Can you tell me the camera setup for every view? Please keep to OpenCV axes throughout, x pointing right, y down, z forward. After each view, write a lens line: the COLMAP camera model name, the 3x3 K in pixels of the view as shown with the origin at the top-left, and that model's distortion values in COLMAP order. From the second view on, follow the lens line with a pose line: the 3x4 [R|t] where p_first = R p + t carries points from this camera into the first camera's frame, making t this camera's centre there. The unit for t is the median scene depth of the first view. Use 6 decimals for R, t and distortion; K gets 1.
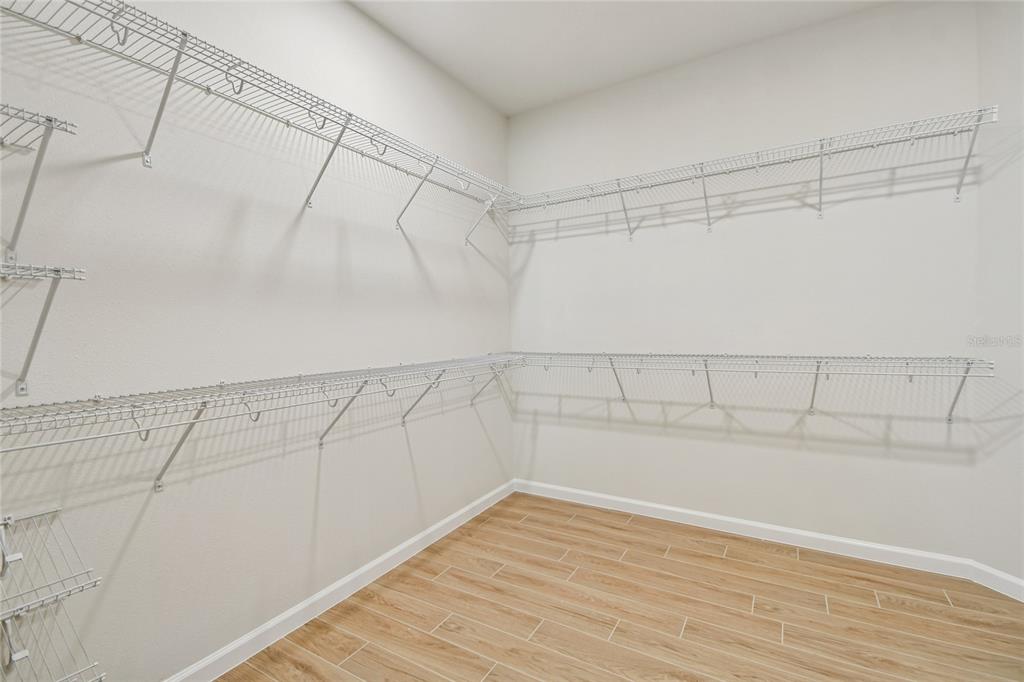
lens RADIAL K [[461.4, 0, 512.0], [0, 461.4, 341.0], [0, 0, 1]] dist [0.045743, -0.023740]
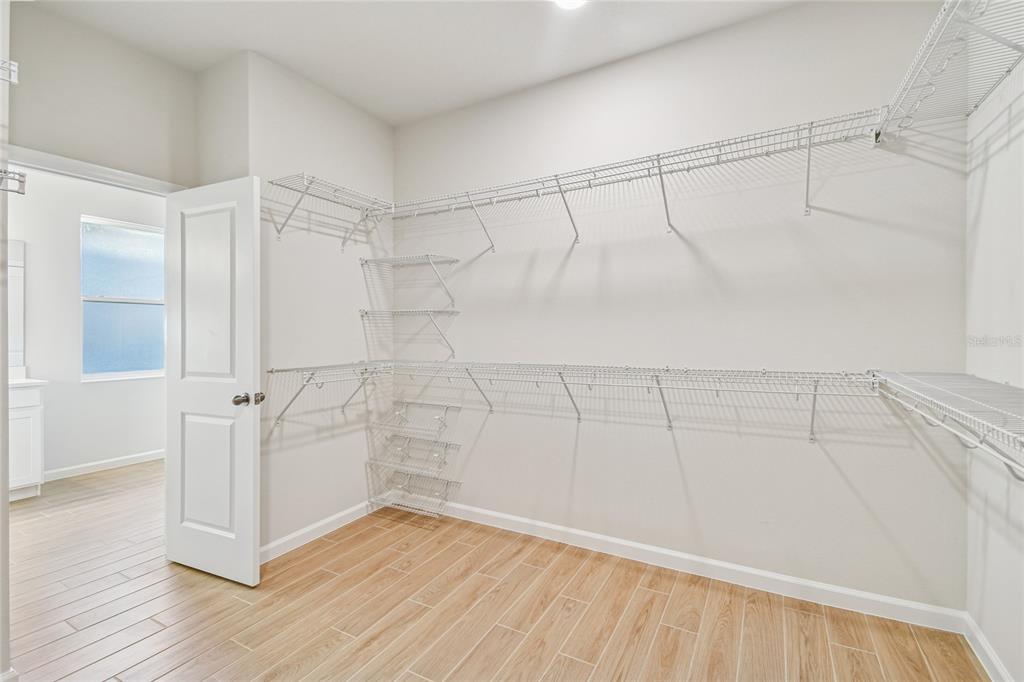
lens RADIAL K [[462.6, 0, 516.2], [0, 462.6, 327.9], [0, 0, 1]] dist [0.043387, -0.023669]
pose [[0.023993, -0.000987, -0.999712, 0.796742], [-0.021799, 0.999761, -0.001510, -0.027208], [0.999474, 0.021829, 0.023966, 0.689171]]
